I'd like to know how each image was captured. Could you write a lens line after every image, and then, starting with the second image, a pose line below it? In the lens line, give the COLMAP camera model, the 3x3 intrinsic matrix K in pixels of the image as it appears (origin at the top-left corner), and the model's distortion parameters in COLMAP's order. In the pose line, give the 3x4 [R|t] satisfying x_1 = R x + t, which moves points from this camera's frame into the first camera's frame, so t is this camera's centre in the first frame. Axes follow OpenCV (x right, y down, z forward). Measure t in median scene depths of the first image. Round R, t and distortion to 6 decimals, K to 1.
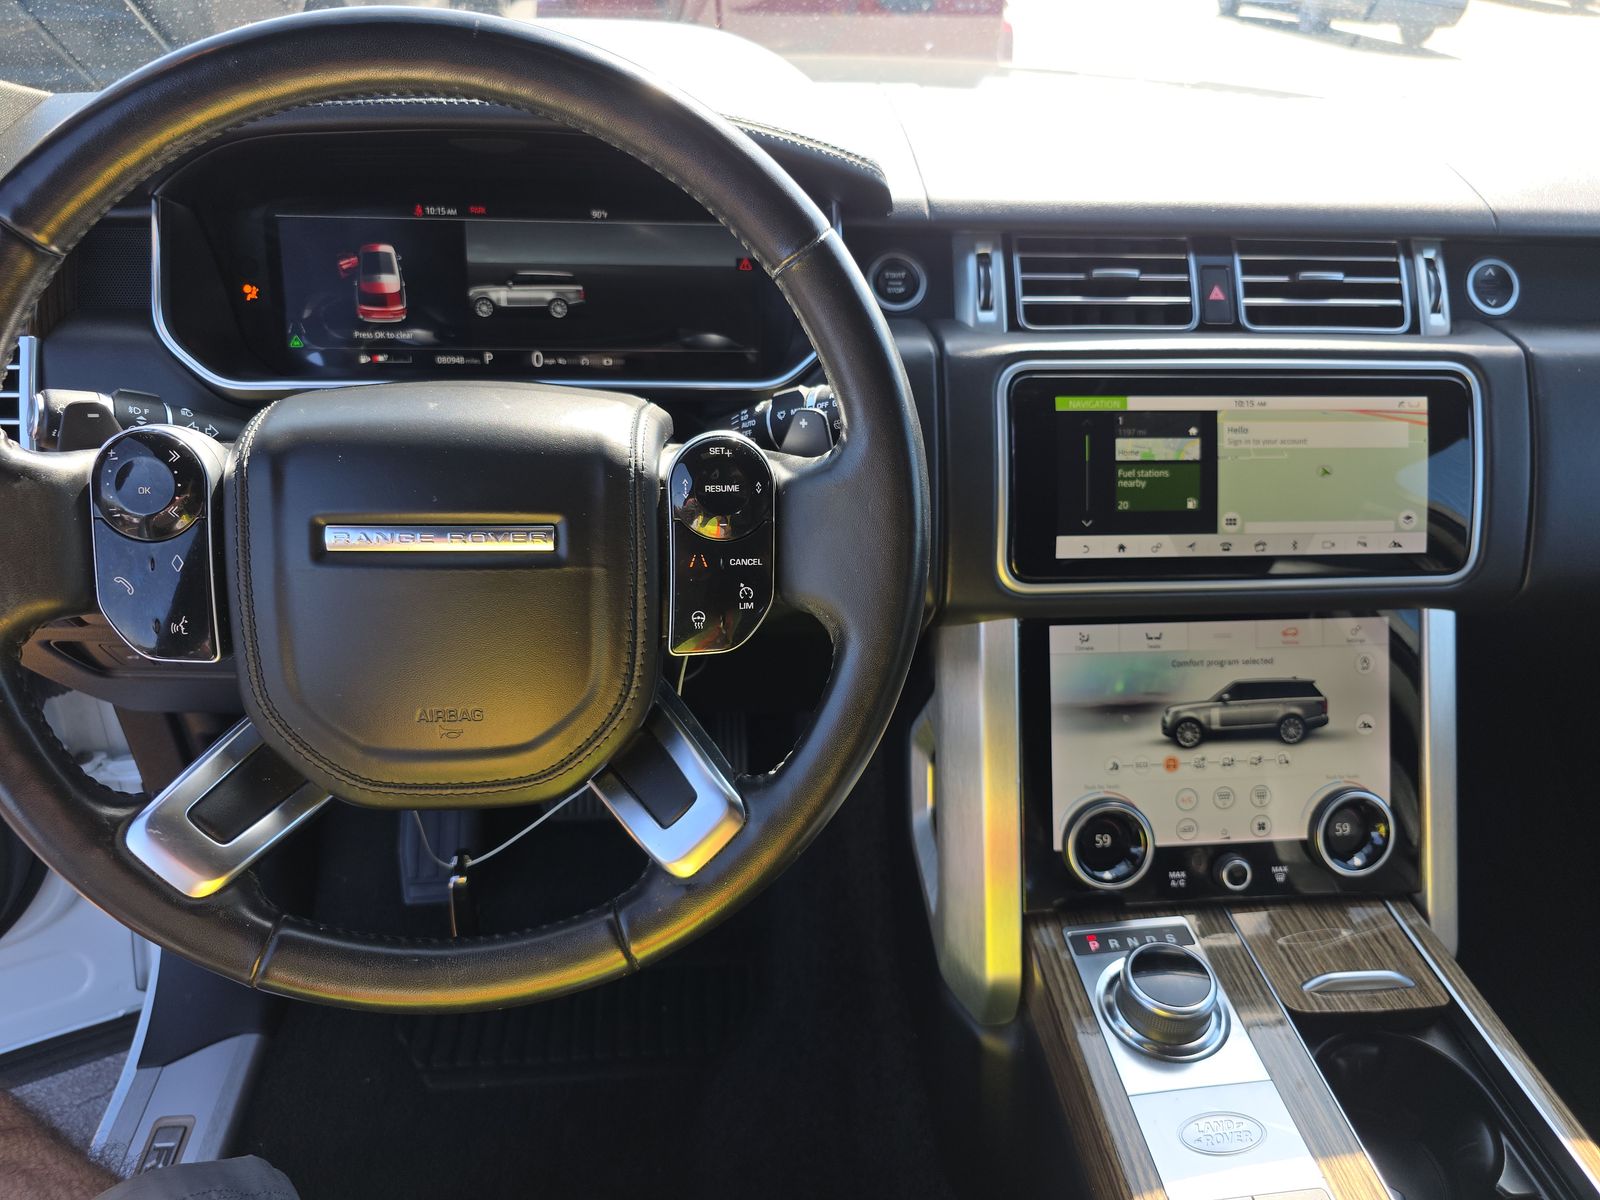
lens RADIAL K [[1094.6, 0, 800.5], [0, 1094.6, 593.6], [0, 0, 1]] dist [0.043290, -0.020171]
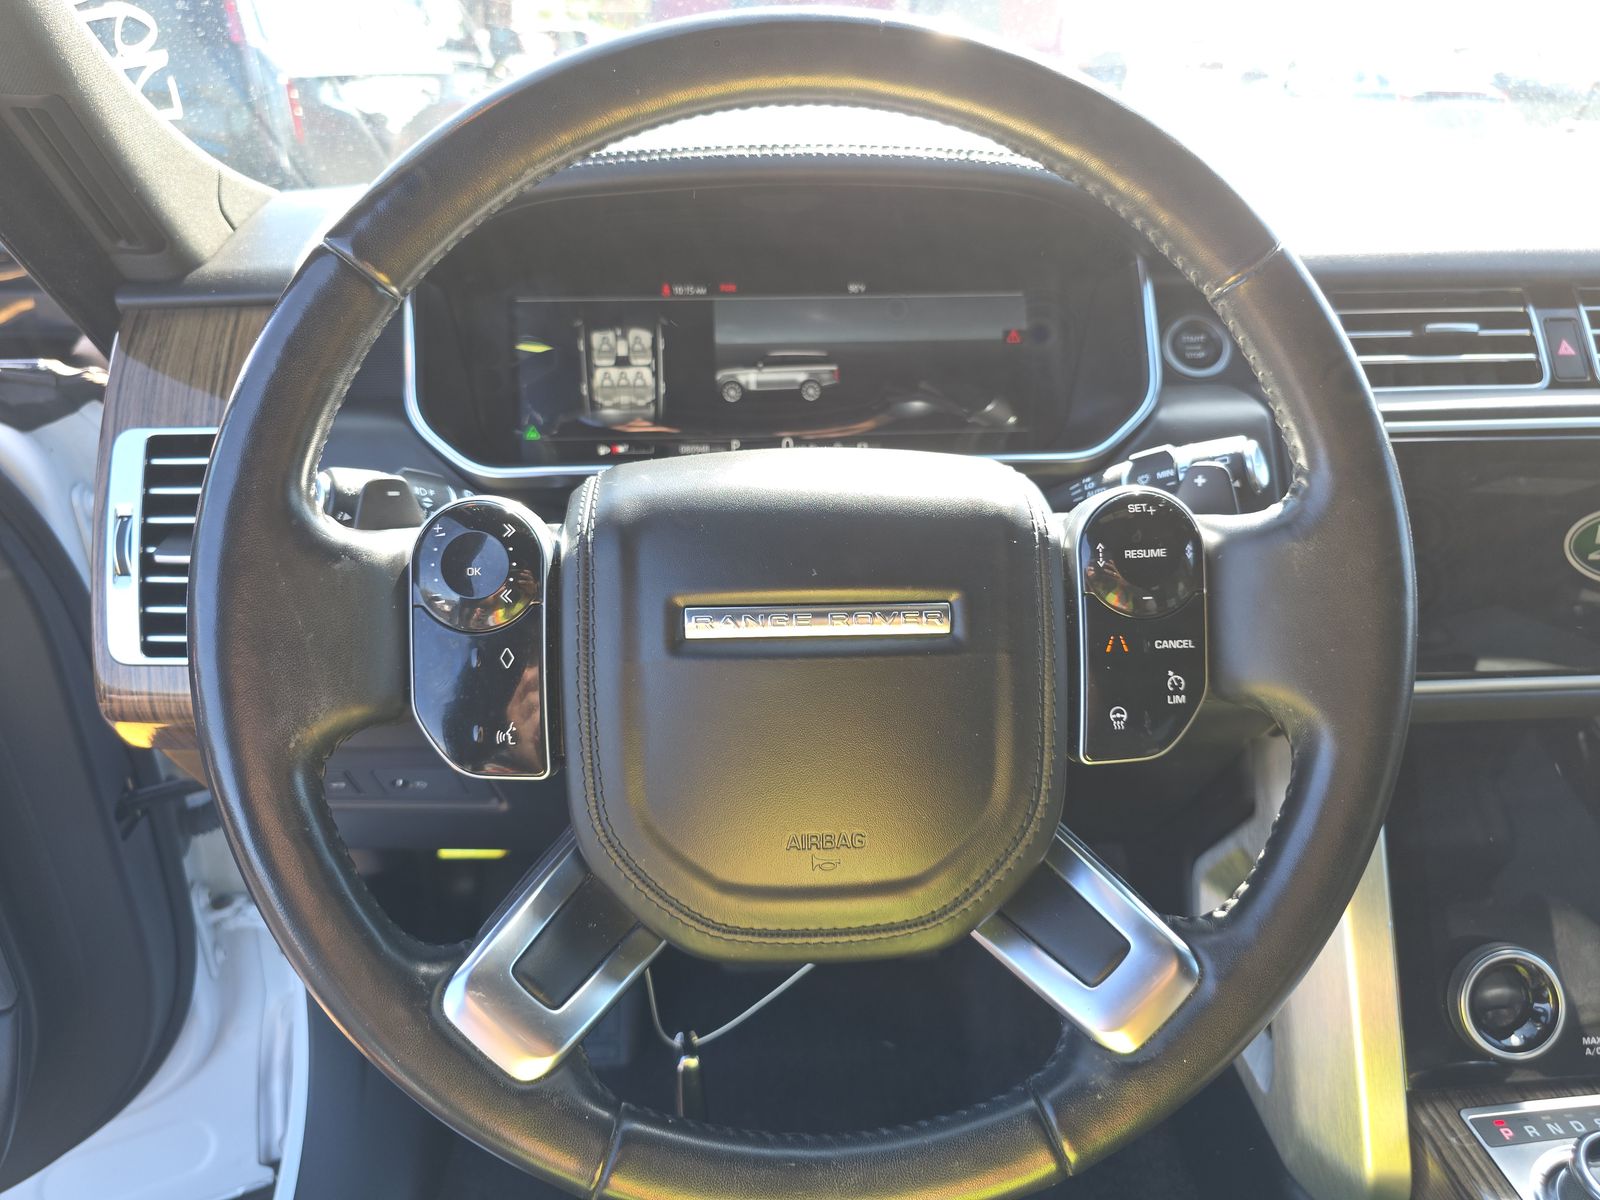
lens RADIAL K [[1094.6, 0, 783.6], [0, 1094.6, 606.0], [0, 0, 1]] dist [0.043290, -0.020171]
pose [[0.998960, -0.024490, -0.038456, -0.305922], [0.019805, 0.992838, -0.117813, 0.032832], [0.041066, 0.116929, 0.992291, 0.177898]]
